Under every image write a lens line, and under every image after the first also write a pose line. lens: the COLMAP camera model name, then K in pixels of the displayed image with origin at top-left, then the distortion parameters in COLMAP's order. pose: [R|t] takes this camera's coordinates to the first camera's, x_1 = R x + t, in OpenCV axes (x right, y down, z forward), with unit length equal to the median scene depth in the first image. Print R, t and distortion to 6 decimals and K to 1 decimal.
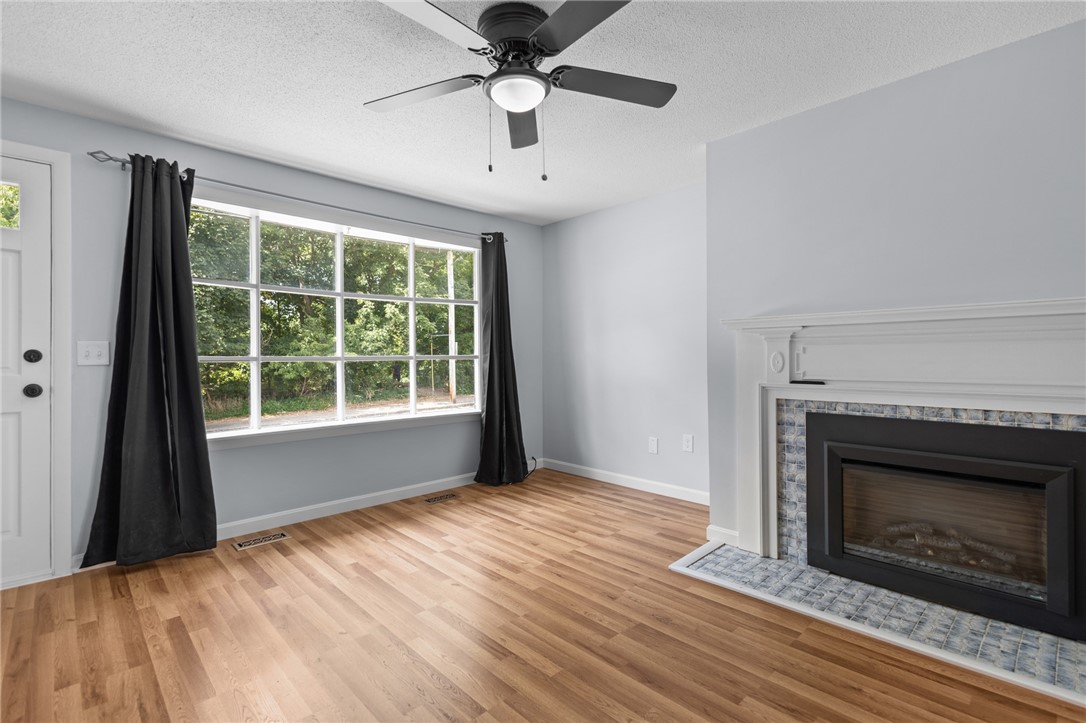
lens RADIAL K [[496.3, 0, 542.9], [0, 496.3, 352.6], [0, 0, 1]] dist [0.003661, -0.000687]
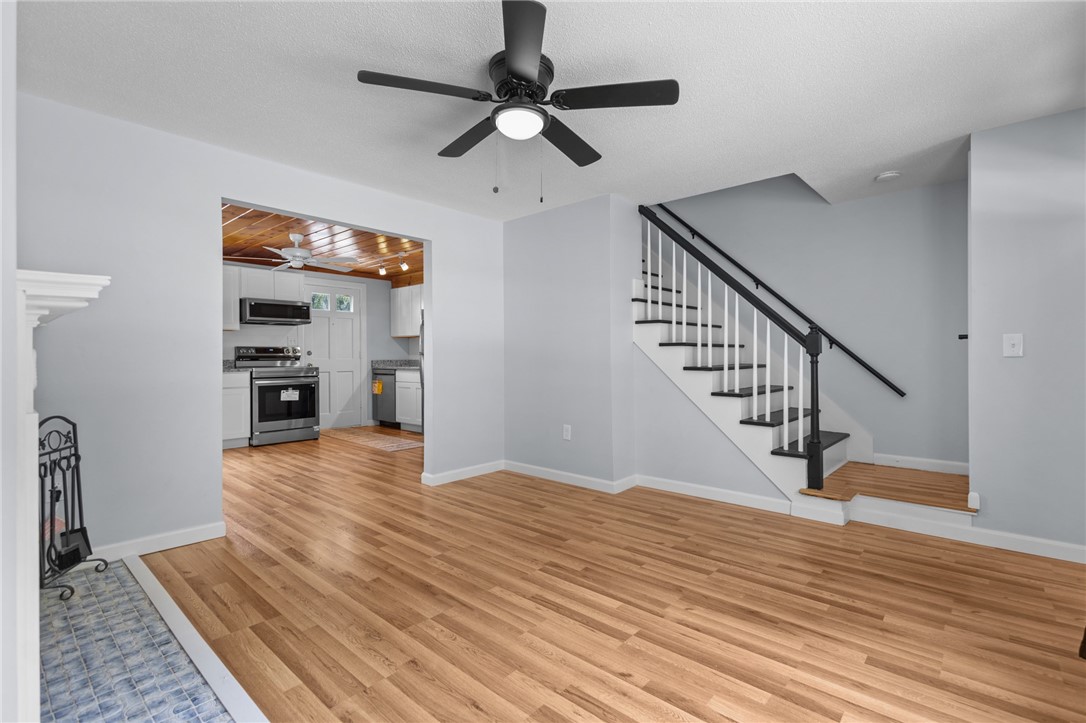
lens RADIAL K [[499.9, 0, 545.3], [0, 499.9, 355.1], [0, 0, 1]] dist [0.003361, -0.000797]
pose [[-0.996954, 0.010947, -0.077216, -0.011103], [0.011584, 0.999902, -0.007816, 0.014813], [0.077123, -0.008686, -0.996984, 1.582905]]
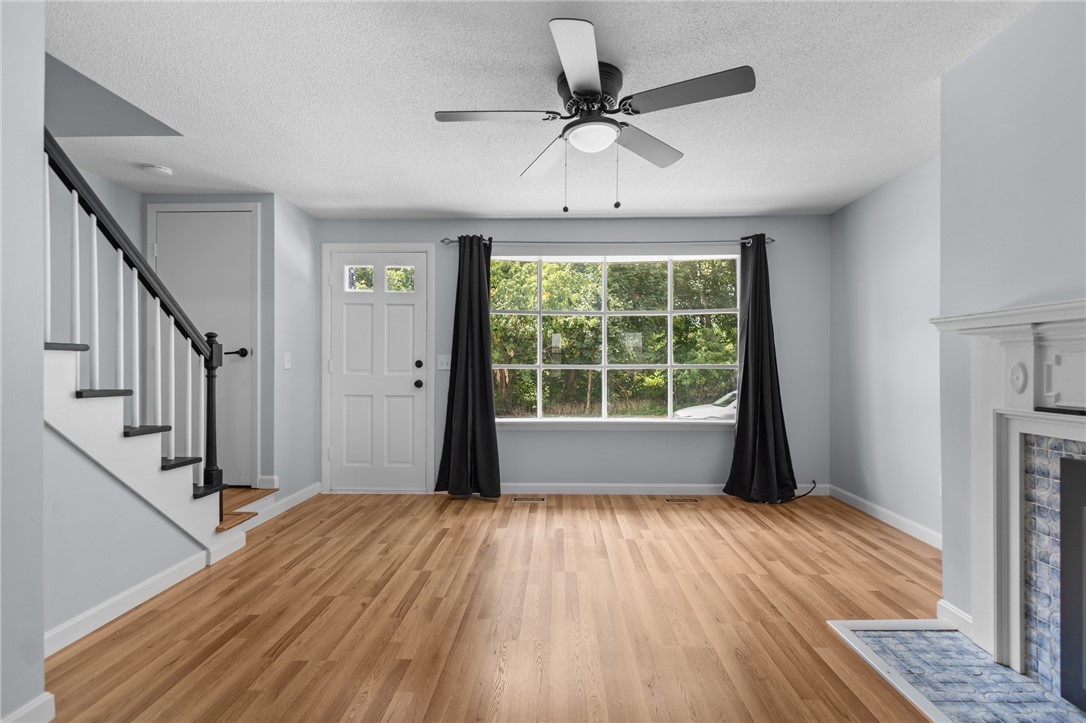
lens RADIAL K [[500.7, 0, 549.8], [0, 500.7, 363.0], [0, 0, 1]] dist [0.000746, -0.001051]
pose [[0.705950, 0.002998, -0.708255, 0.515300], [0.000185, 0.999990, 0.004418, -0.003819], [0.708261, -0.003250, 0.705943, 0.083999]]
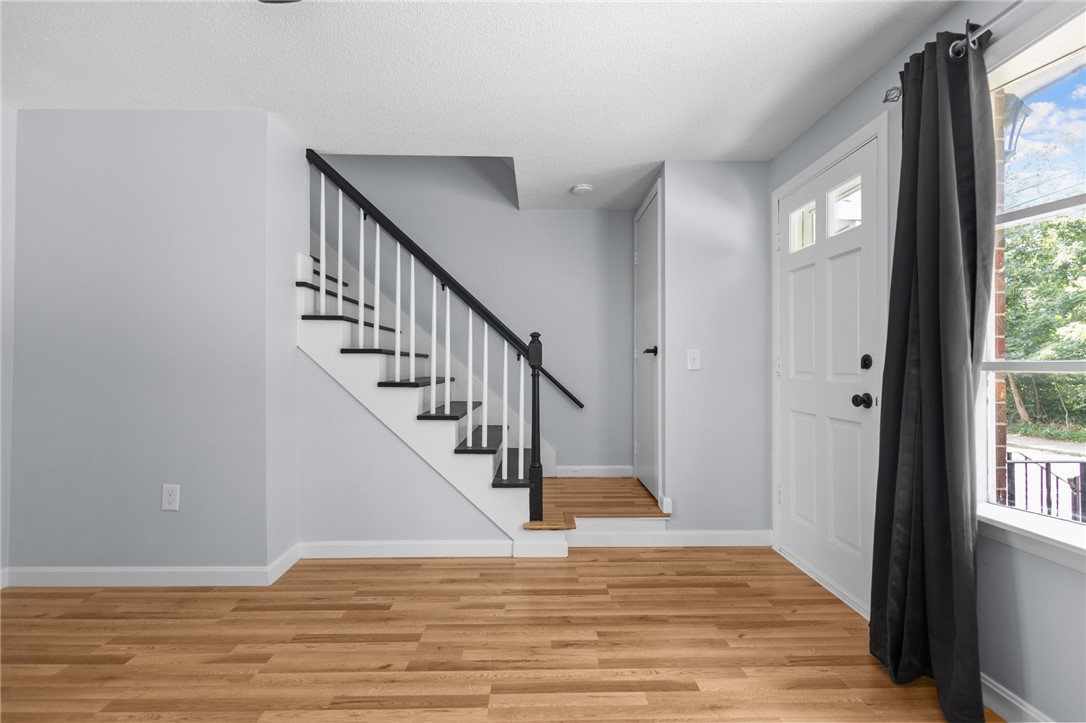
lens RADIAL K [[496.1, 0, 545.6], [0, 496.1, 360.3], [0, 0, 1]] dist [0.004545, 0.000093]
pose [[-0.673446, -0.005614, -0.739215, 0.016467], [0.006278, 0.999892, -0.013313, 0.011971], [0.739210, -0.013606, -0.673338, 1.120359]]
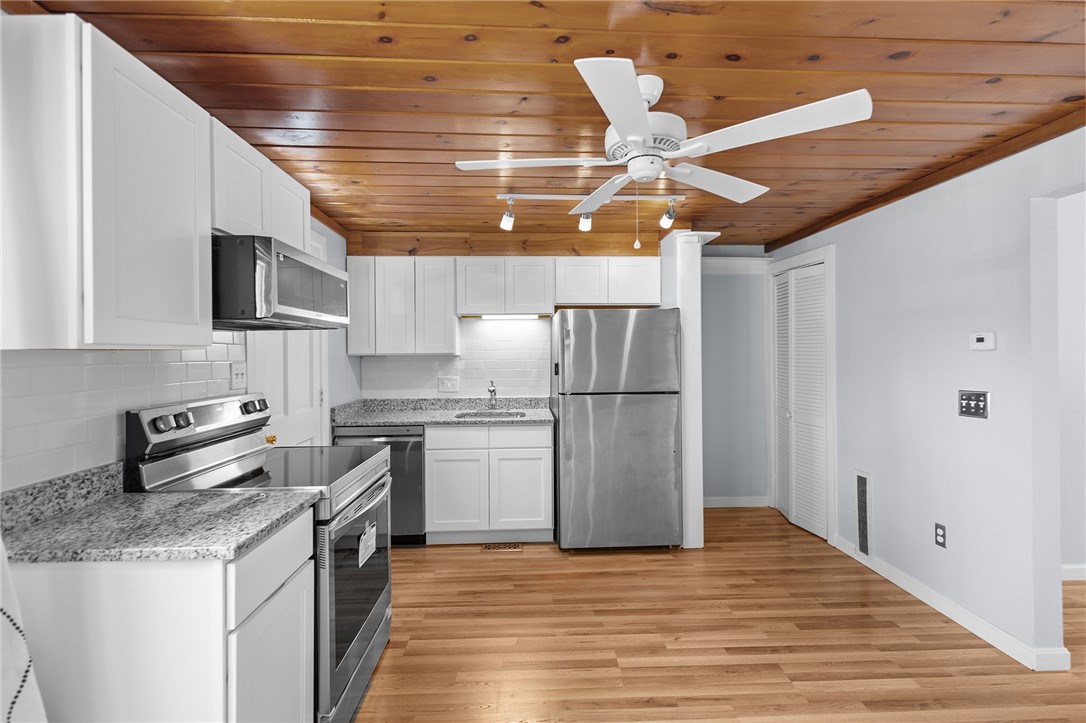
lens RADIAL K [[491.1, 0, 545.2], [0, 491.1, 357.2], [0, 0, 1]] dist [0.002362, -0.001046]
pose [[-0.660054, 0.012206, -0.751119, 1.425206], [0.016736, 0.999859, 0.001540, -0.121511], [0.751032, -0.011554, -0.660165, -0.161867]]
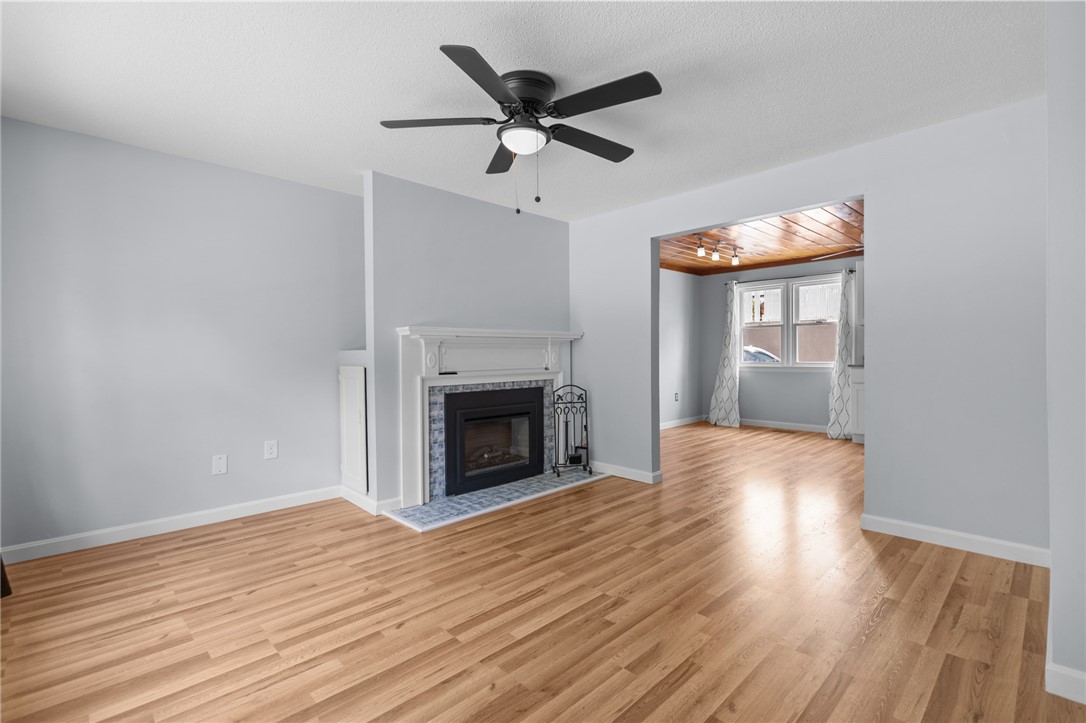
lens RADIAL K [[496.3, 0, 542.9], [0, 496.3, 352.6], [0, 0, 1]] dist [0.003661, -0.000687]
pose [[-0.000793, 0.011664, 0.999932, -0.947581], [0.003368, 0.999926, -0.011662, 0.015268], [-0.999994, 0.003358, -0.000832, 0.703060]]
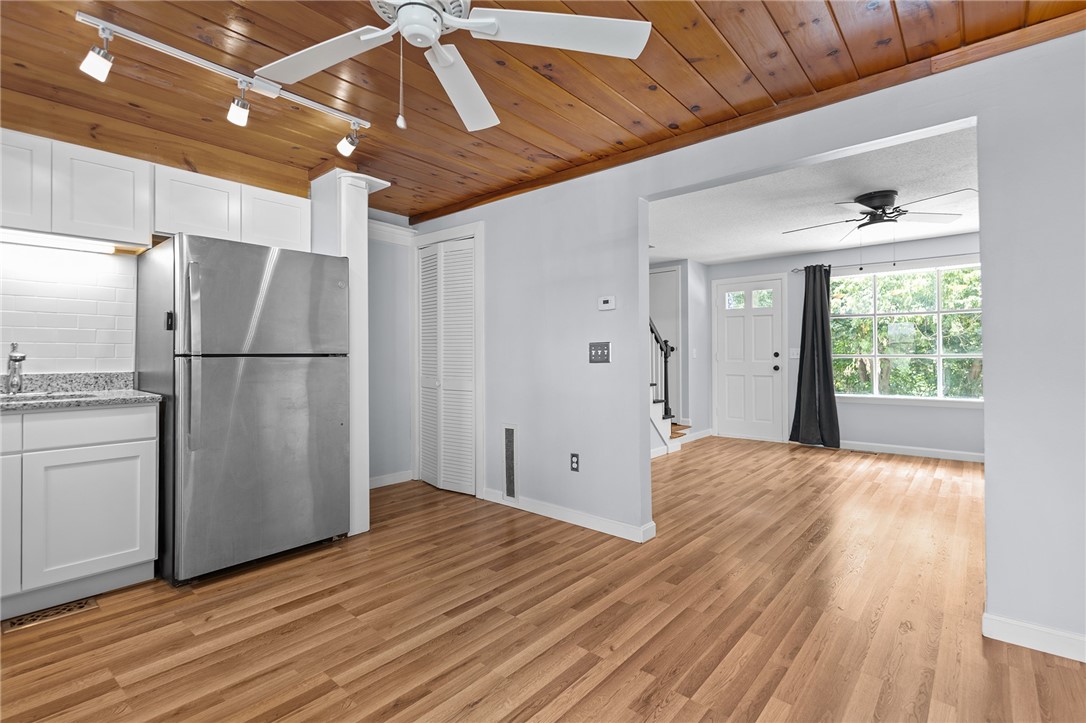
lens RADIAL K [[496.3, 0, 542.9], [0, 496.3, 352.6], [0, 0, 1]] dist [0.003661, -0.000687]
pose [[0.086273, 0.000194, -0.996271, 1.381936], [0.011347, 0.999935, 0.001178, -0.019850], [0.996207, -0.011407, 0.086266, -0.413372]]
